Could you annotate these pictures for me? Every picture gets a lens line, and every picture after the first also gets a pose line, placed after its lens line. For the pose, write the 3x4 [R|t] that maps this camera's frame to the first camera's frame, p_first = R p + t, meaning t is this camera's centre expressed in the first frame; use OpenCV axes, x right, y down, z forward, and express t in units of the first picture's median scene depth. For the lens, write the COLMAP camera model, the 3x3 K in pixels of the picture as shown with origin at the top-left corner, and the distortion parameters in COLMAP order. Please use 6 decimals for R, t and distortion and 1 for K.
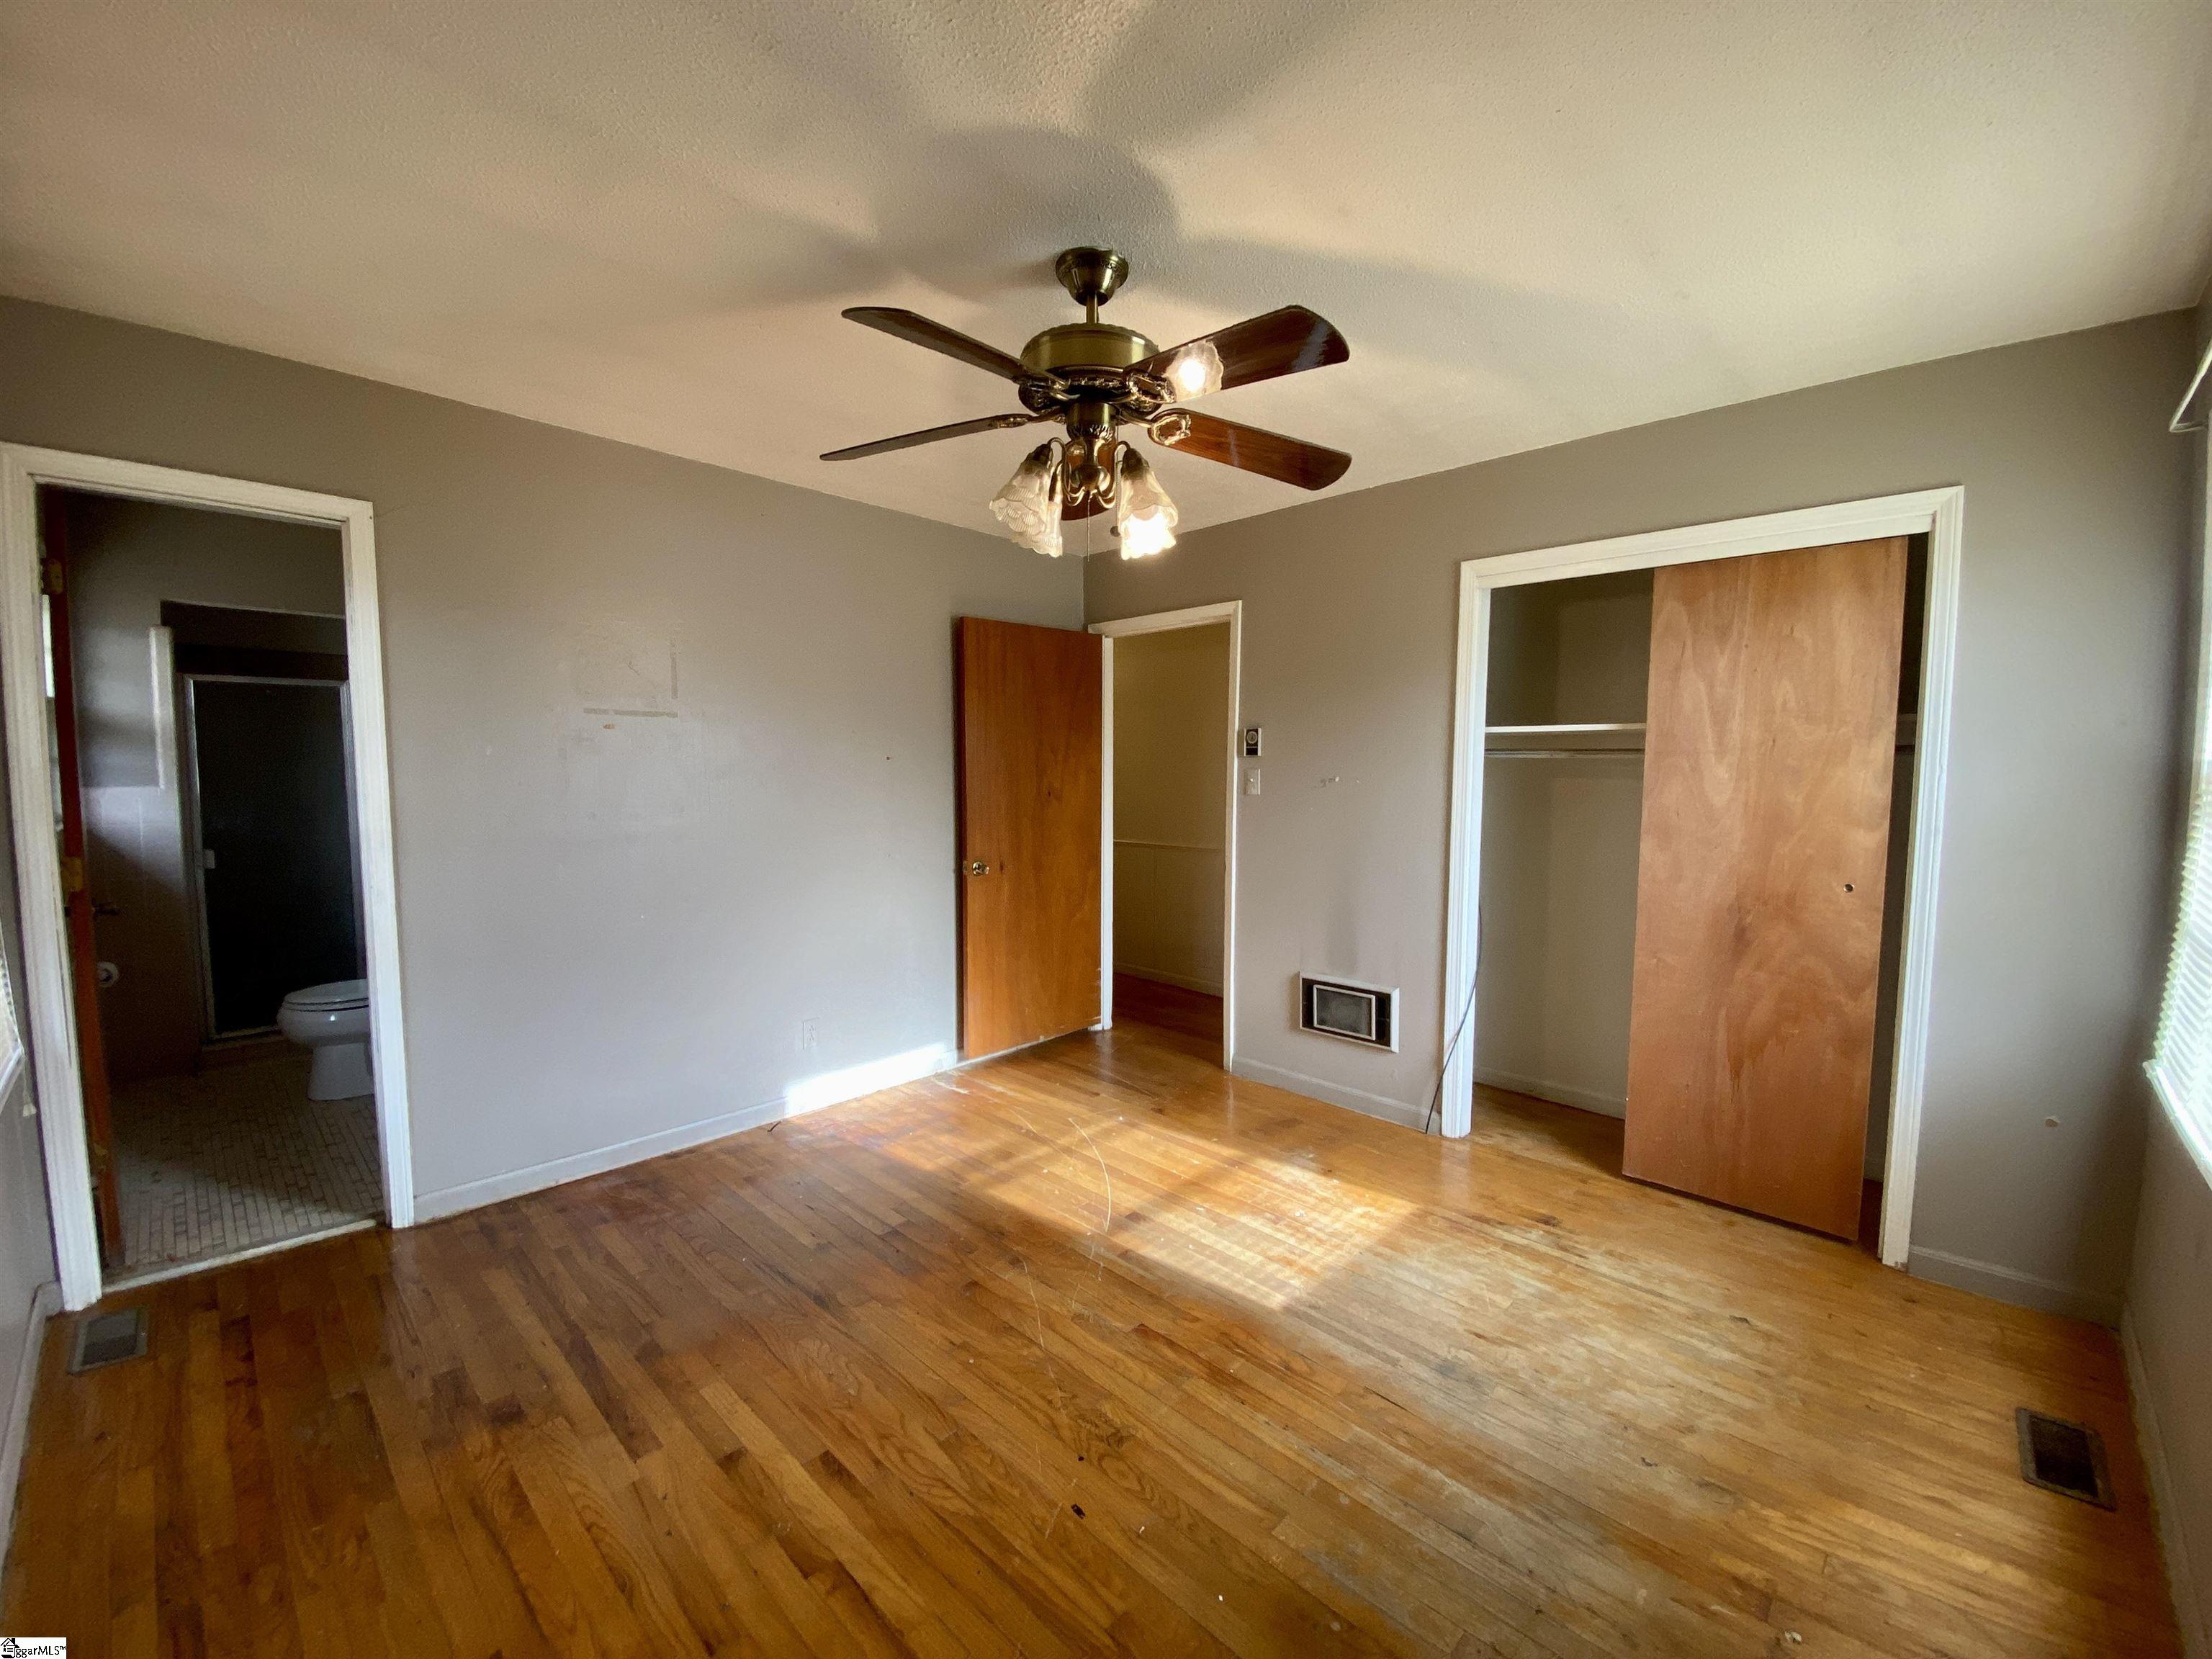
lens RADIAL K [[906.7, 0, 1105.0], [0, 906.7, 835.6], [0, 0, 1]] dist [0.024532, -0.021509]
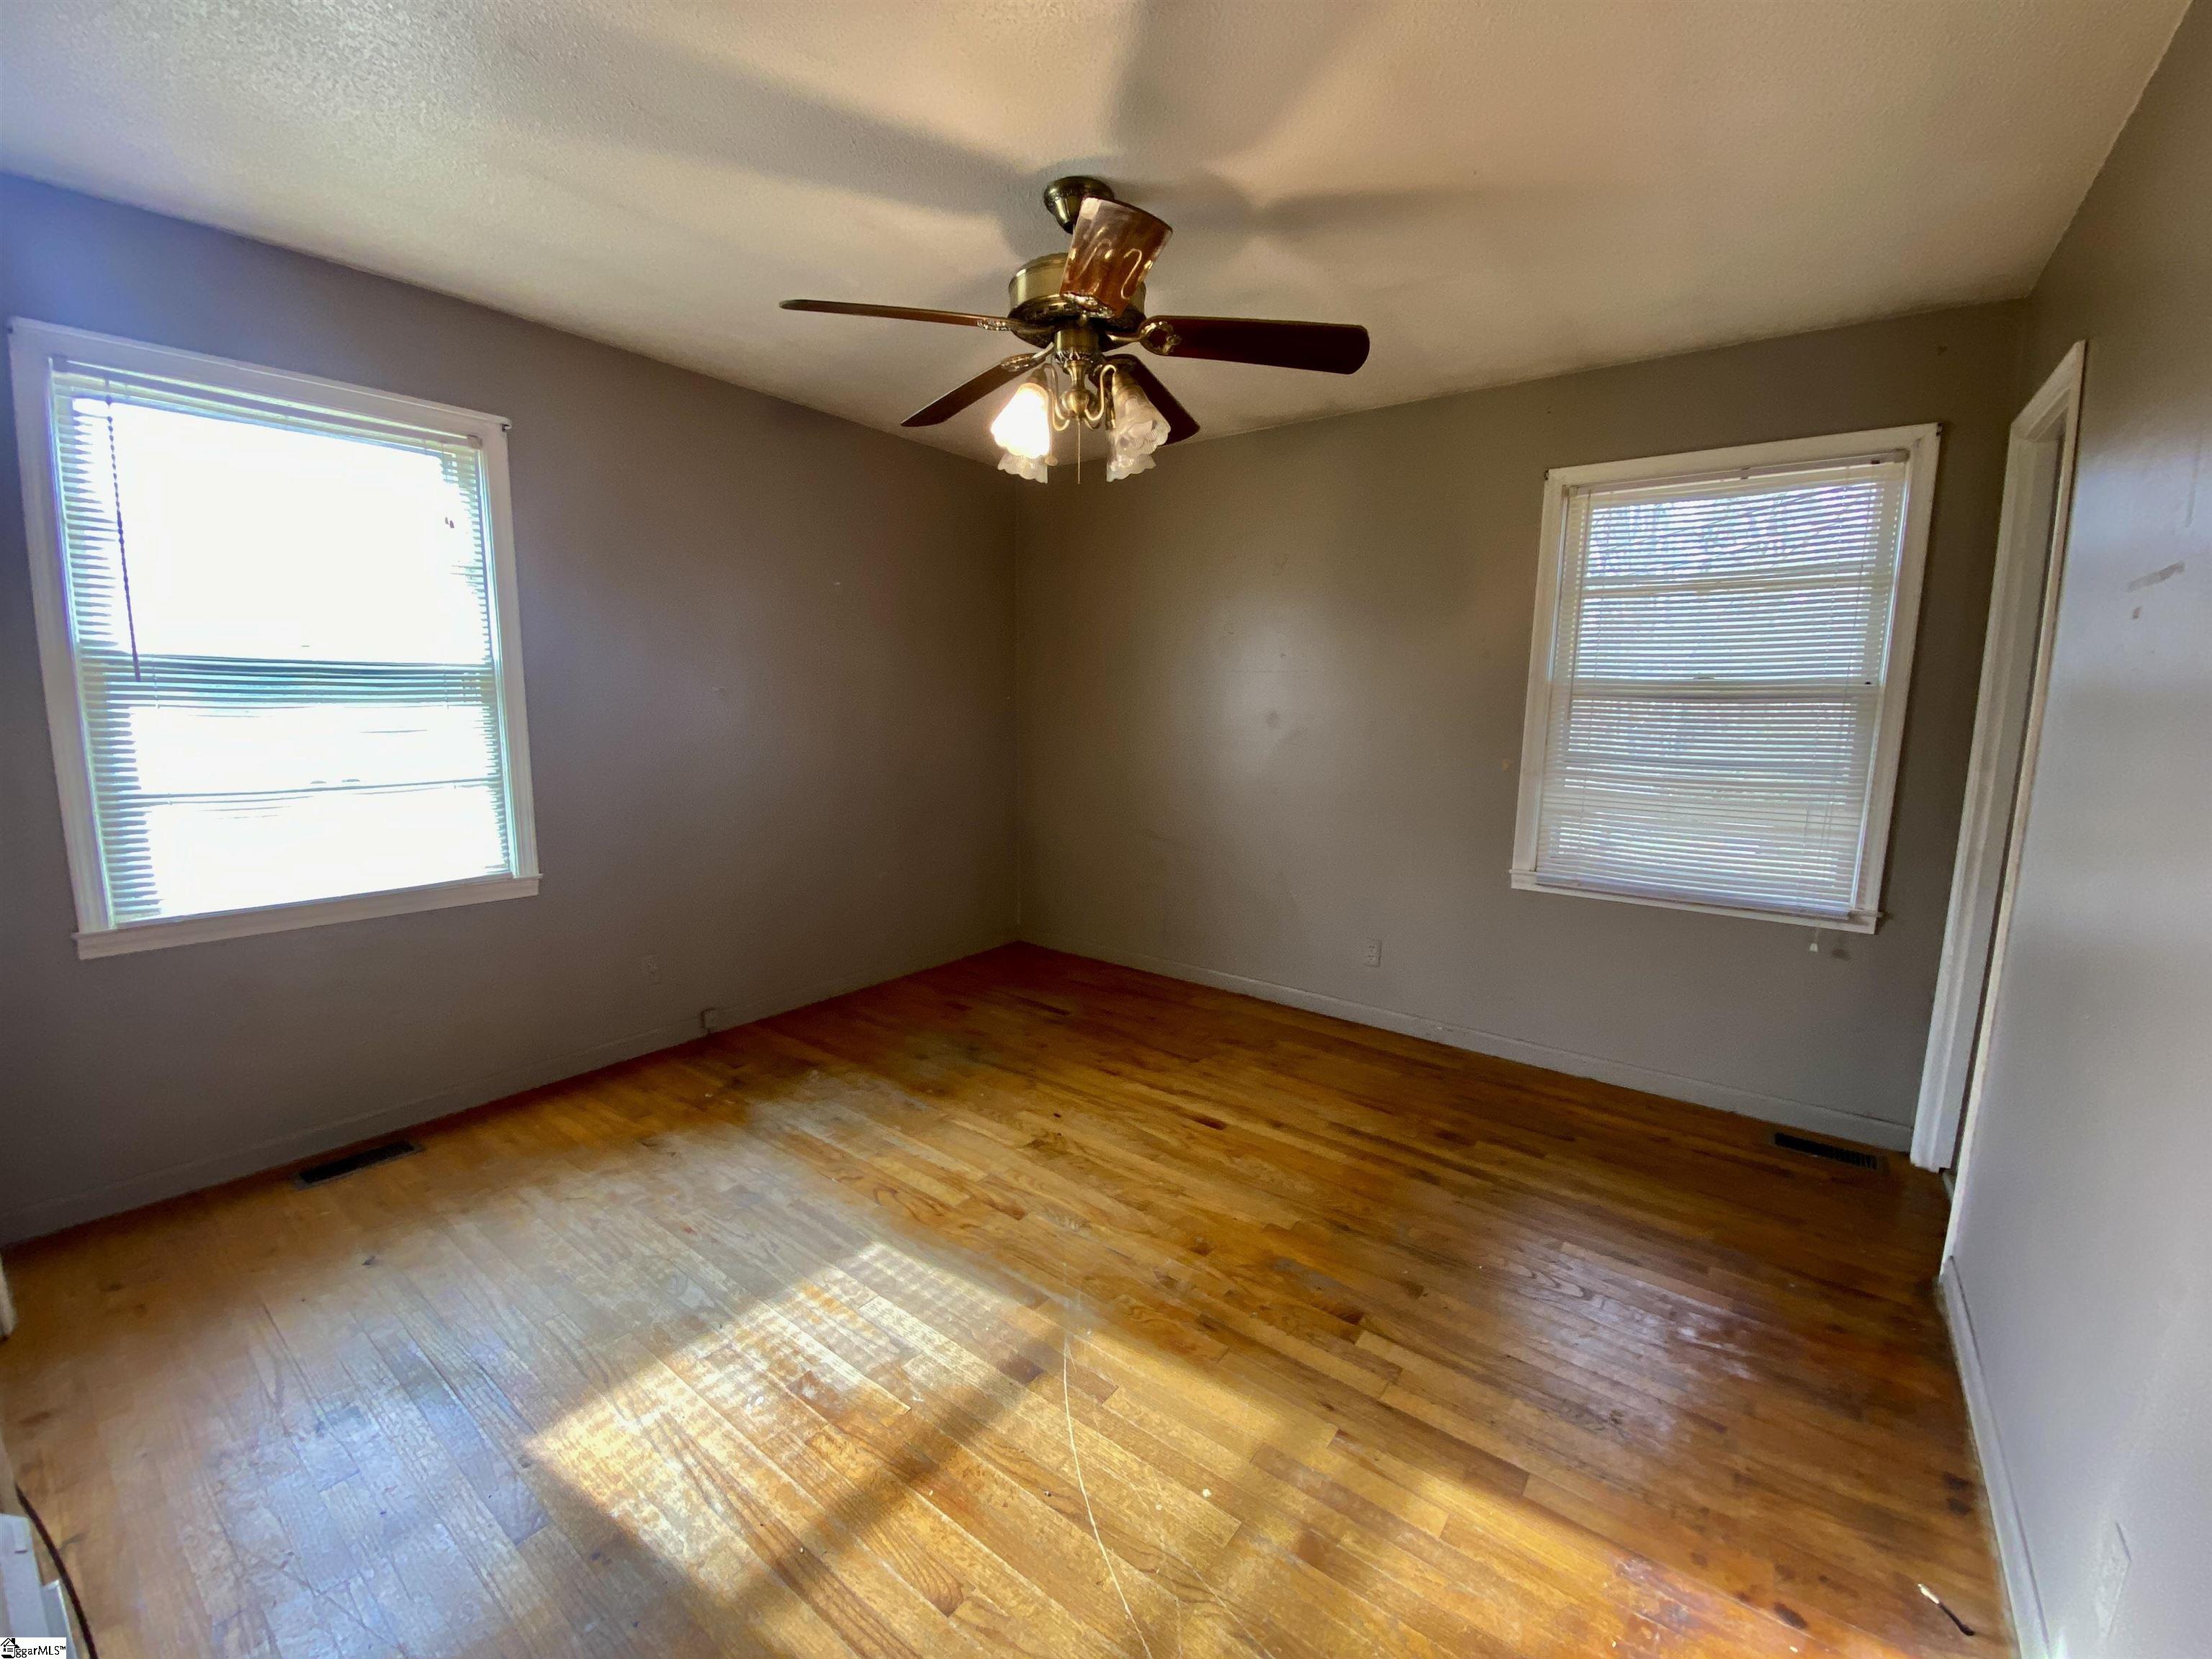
lens RADIAL K [[906.7, 0, 1105.0], [0, 906.7, 835.6], [0, 0, 1]] dist [0.024532, -0.021509]
pose [[-0.992250, -0.007297, -0.124039, 0.068543], [-0.034191, 0.975770, 0.216109, -0.112441], [0.119457, 0.218675, -0.968458, 1.785193]]
